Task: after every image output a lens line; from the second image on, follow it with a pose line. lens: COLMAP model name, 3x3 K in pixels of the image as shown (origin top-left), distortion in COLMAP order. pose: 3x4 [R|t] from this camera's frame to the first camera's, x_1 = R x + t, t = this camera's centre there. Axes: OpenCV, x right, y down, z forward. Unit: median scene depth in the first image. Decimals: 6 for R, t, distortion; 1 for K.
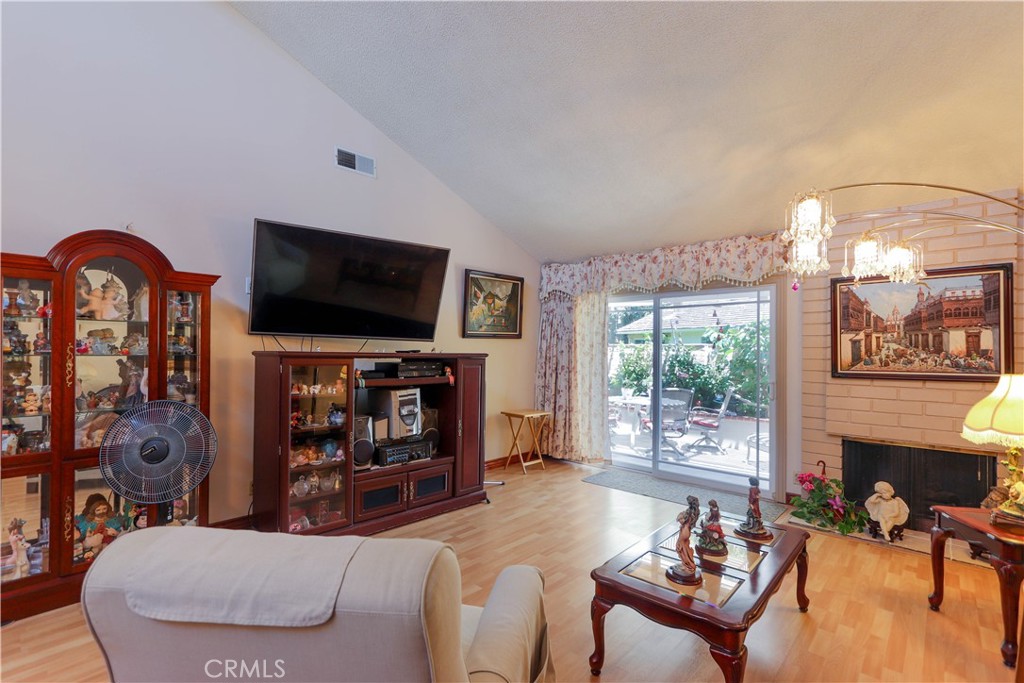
lens RADIAL K [[471.6, 0, 512.4], [0, 471.6, 347.7], [0, 0, 1]] dist [0.001680, 0.000773]
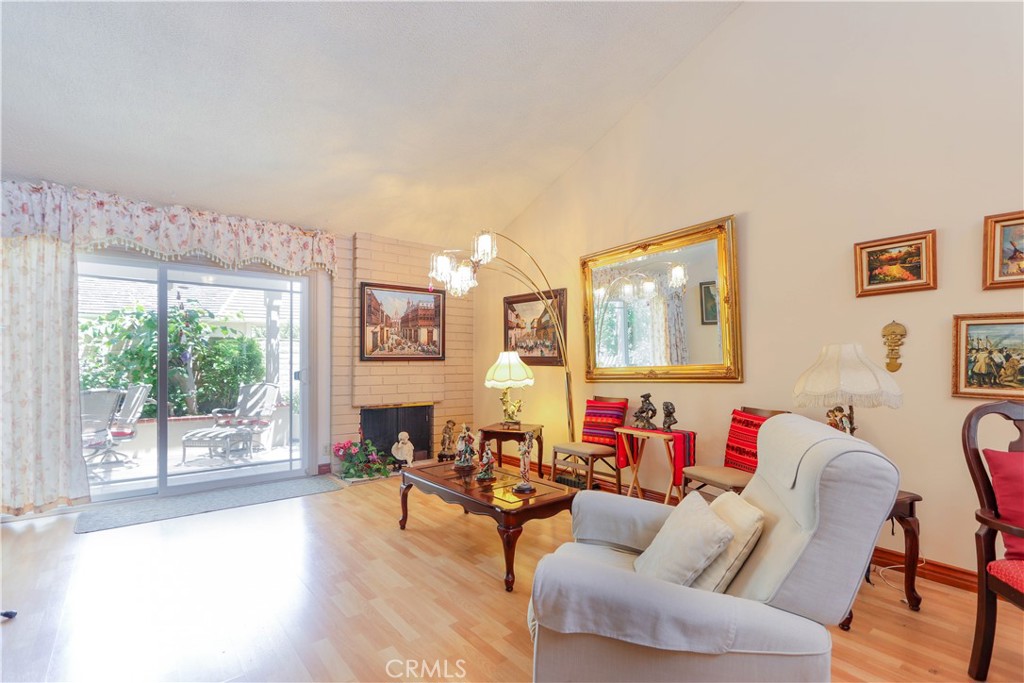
lens RADIAL K [[476.6, 0, 509.7], [0, 476.6, 360.4], [0, 0, 1]] dist [0.002242, 0.000876]
pose [[0.140491, -0.012519, 0.990003, -0.527514], [-0.011872, 0.999827, 0.014328, 0.039424], [-0.990011, -0.013766, 0.140318, 0.431699]]
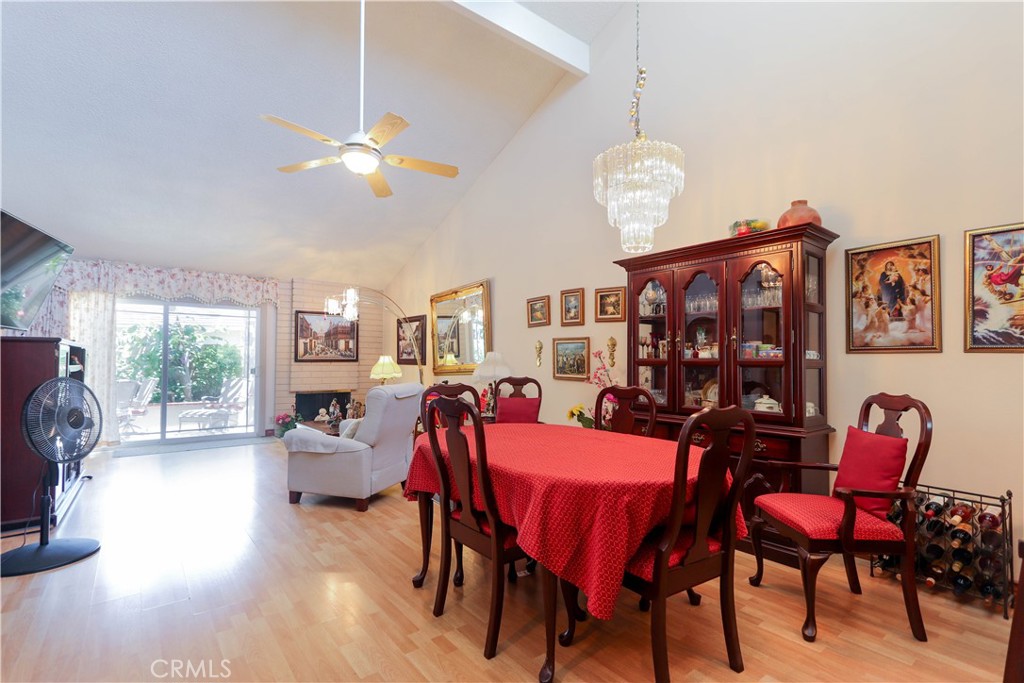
lens RADIAL K [[471.6, 0, 512.4], [0, 471.6, 347.7], [0, 0, 1]] dist [0.001680, 0.000773]
pose [[0.145986, 0.019851, 0.989088, -1.100707], [-0.011760, 0.999763, -0.018330, 0.031327], [-0.989217, -0.008956, 0.146184, -0.156360]]
